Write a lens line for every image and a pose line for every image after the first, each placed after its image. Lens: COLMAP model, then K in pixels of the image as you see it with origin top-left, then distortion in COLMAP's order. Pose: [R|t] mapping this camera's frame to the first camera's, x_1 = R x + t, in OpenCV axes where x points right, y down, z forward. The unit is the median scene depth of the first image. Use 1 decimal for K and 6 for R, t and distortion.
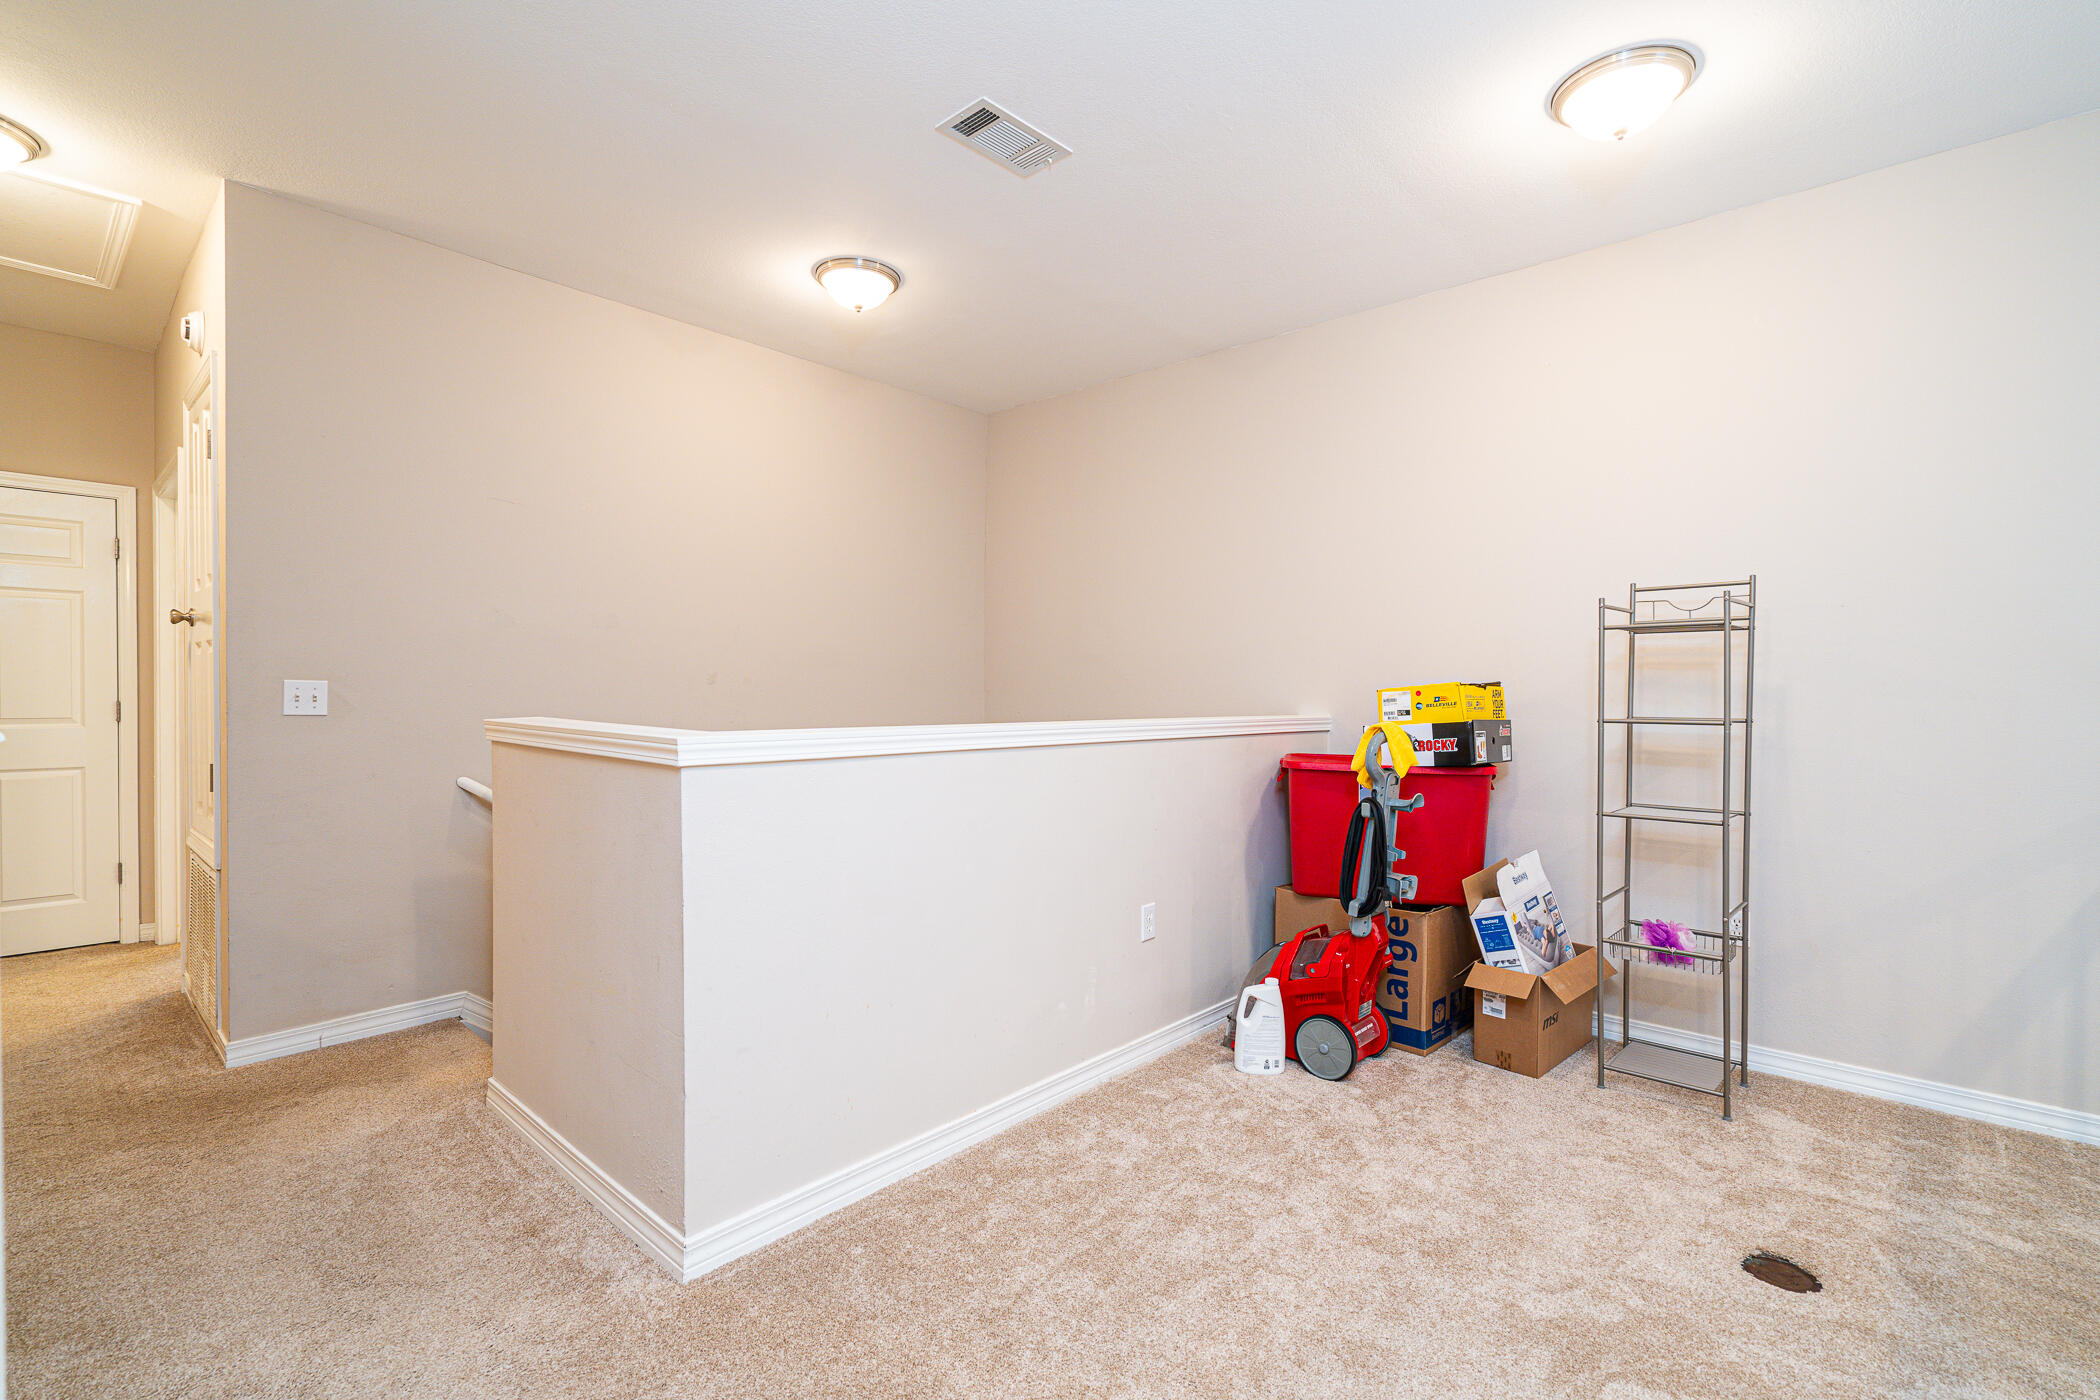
lens RADIAL K [[945.2, 0, 1042.2], [0, 945.2, 709.2], [0, 0, 1]] dist [-0.003073, 0.000036]
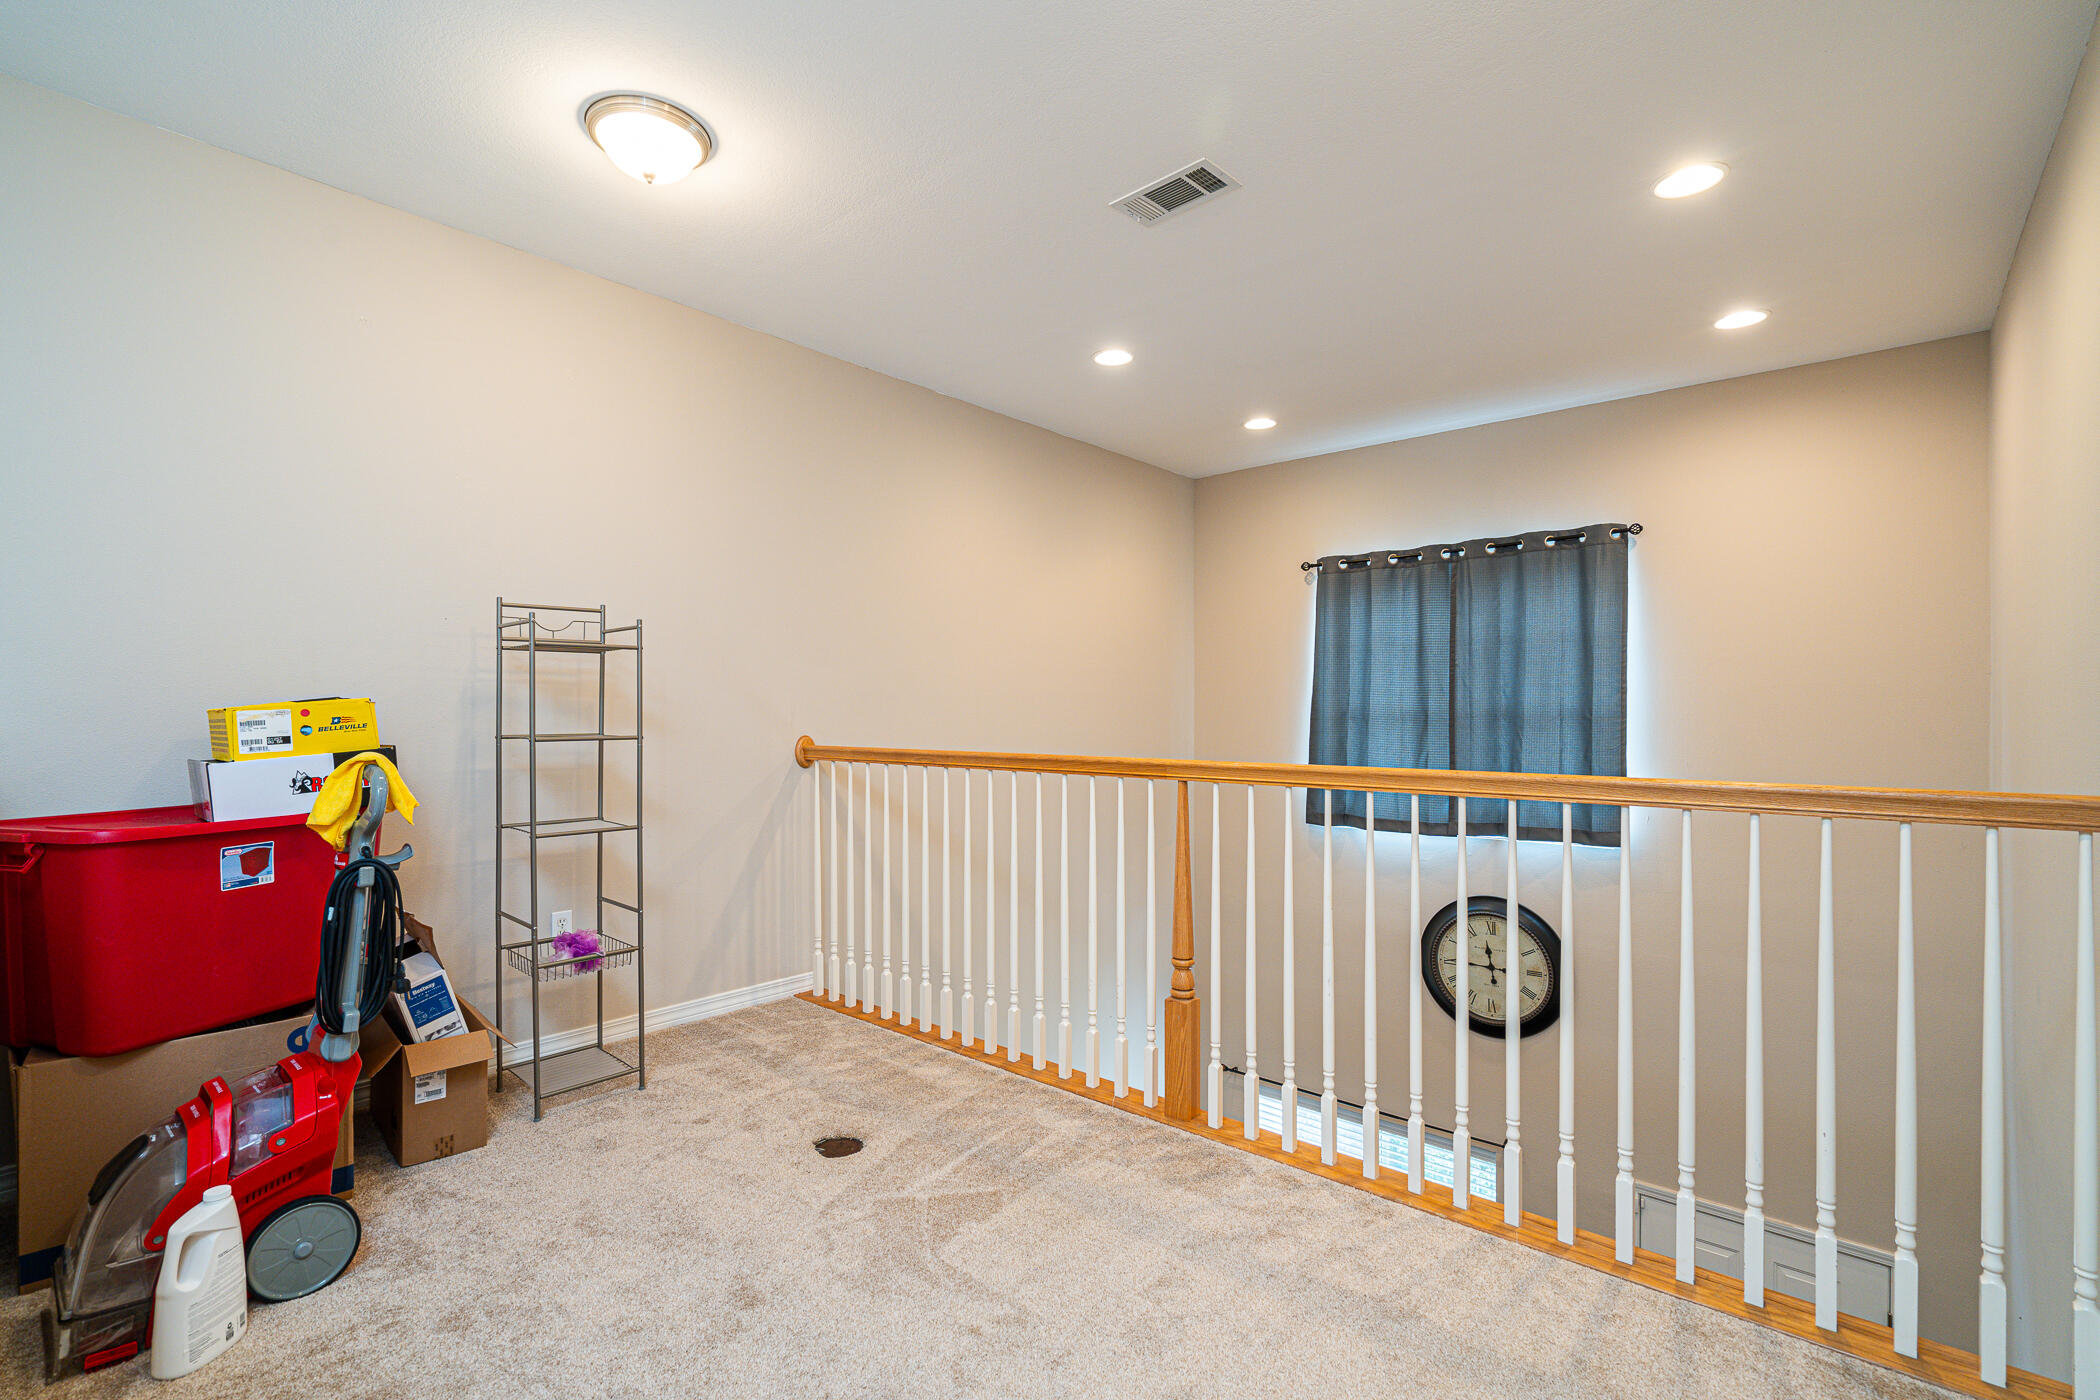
lens RADIAL K [[945.2, 0, 1042.2], [0, 945.2, 709.2], [0, 0, 1]] dist [-0.003073, 0.000036]
pose [[-0.013132, -0.005646, 0.999898, -0.367410], [0.019901, 0.999785, 0.005906, -0.013634], [-0.999716, 0.019977, -0.013017, 0.481877]]
